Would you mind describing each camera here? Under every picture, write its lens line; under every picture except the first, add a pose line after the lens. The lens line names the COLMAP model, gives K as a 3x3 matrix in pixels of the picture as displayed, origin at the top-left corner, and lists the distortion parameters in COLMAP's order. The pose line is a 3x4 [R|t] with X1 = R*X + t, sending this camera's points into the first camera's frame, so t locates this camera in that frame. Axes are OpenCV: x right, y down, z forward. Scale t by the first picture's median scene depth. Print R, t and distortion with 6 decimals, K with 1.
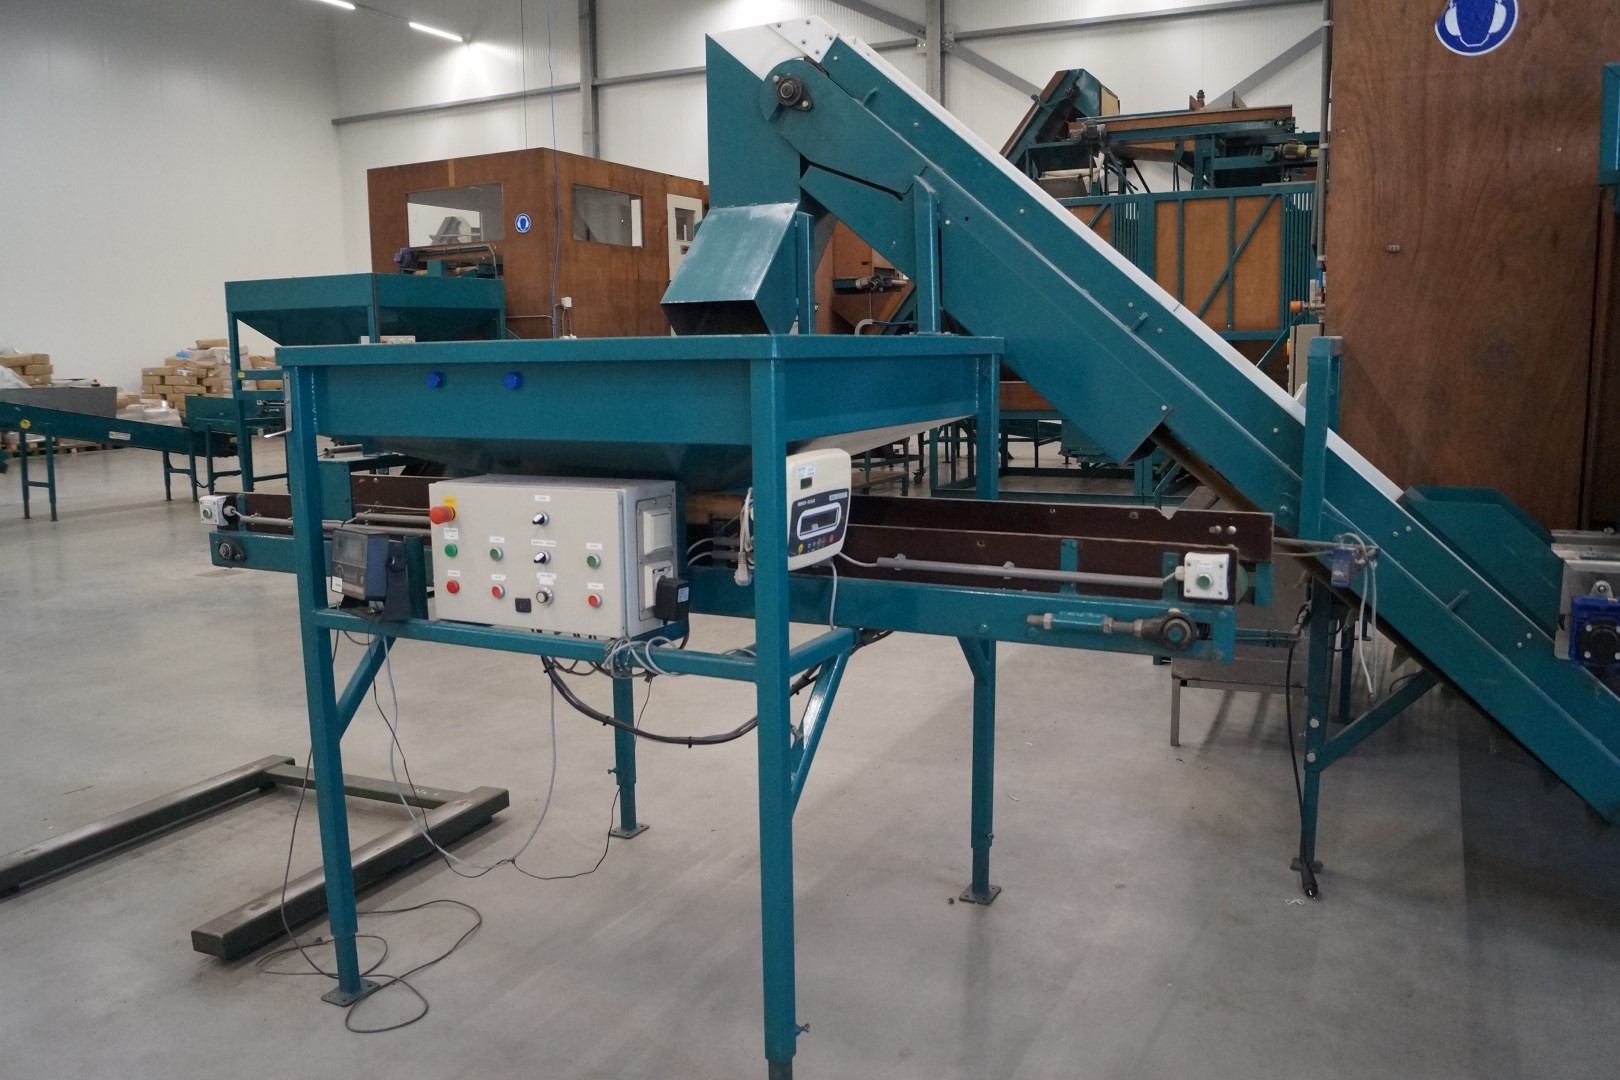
lens RADIAL K [[1256.9, 0, 810.0], [0, 1256.9, 540.0], [0, 0, 1]] dist [-0.066803, 0.005114]
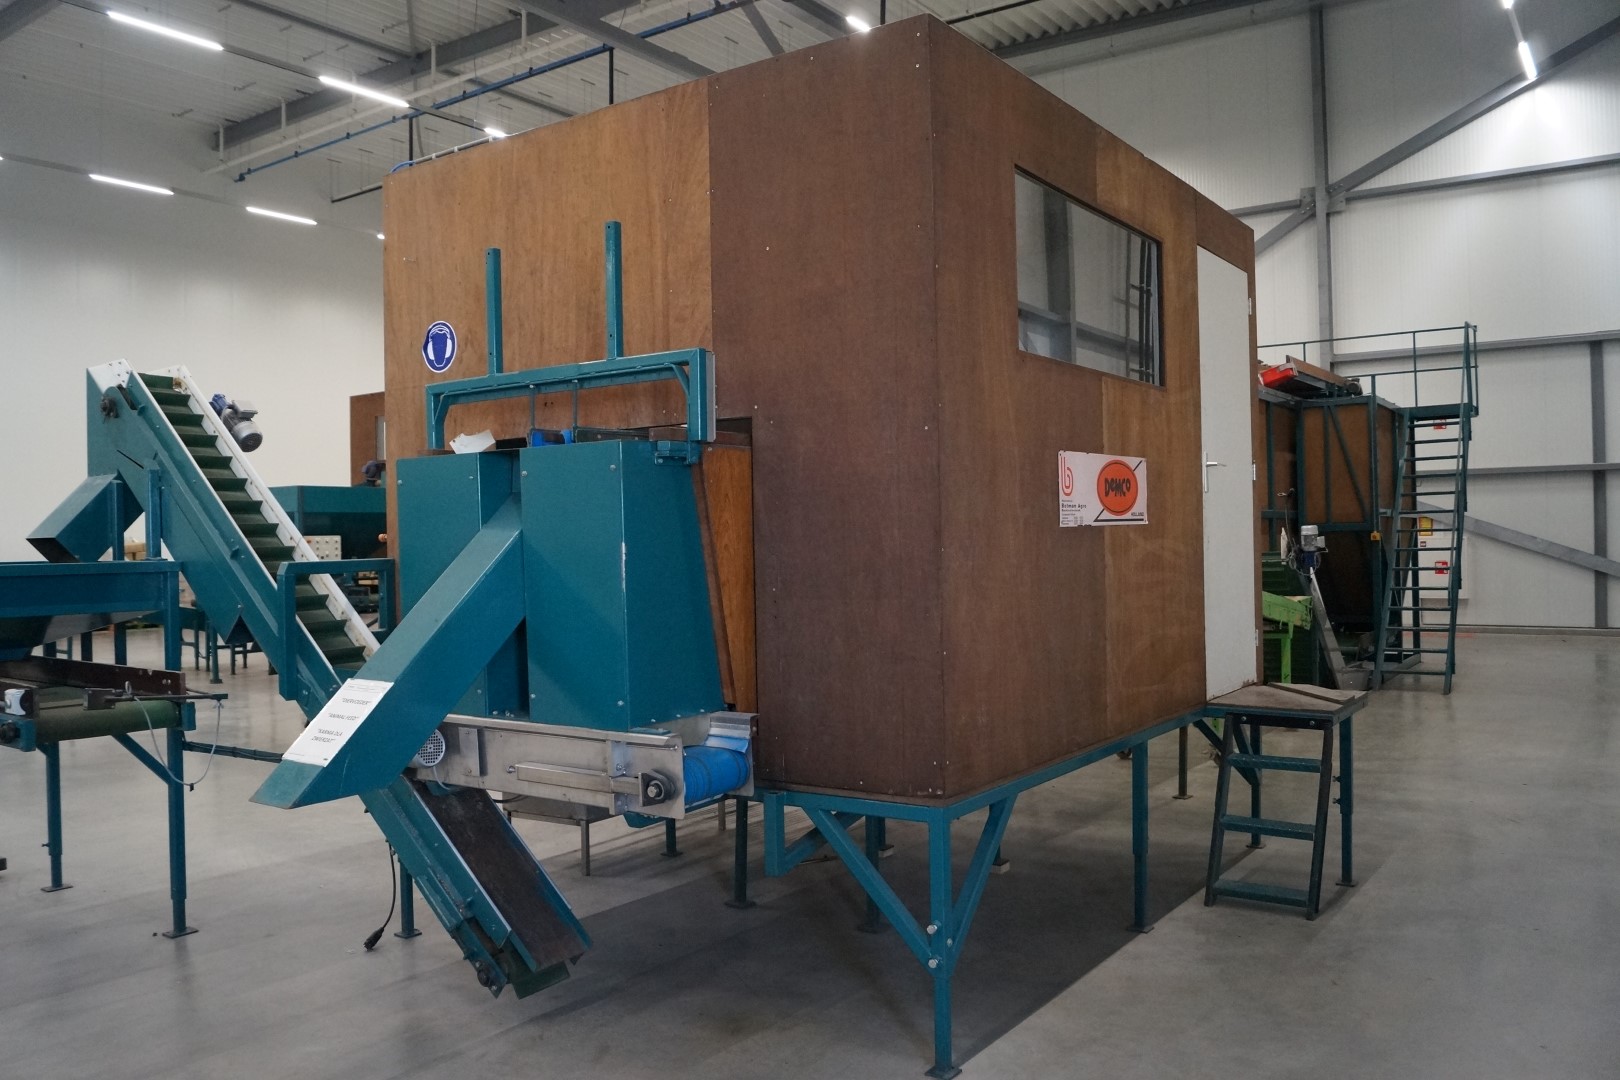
lens RADIAL K [[1256.9, 0, 810.0], [0, 1256.9, 540.0], [0, 0, 1]] dist [-0.066803, 0.005114]
pose [[0.987619, 0.002243, -0.156857, 1.099529], [-0.025633, 0.988766, -0.147258, 0.021336], [0.154764, 0.149455, 0.976581, -0.361740]]
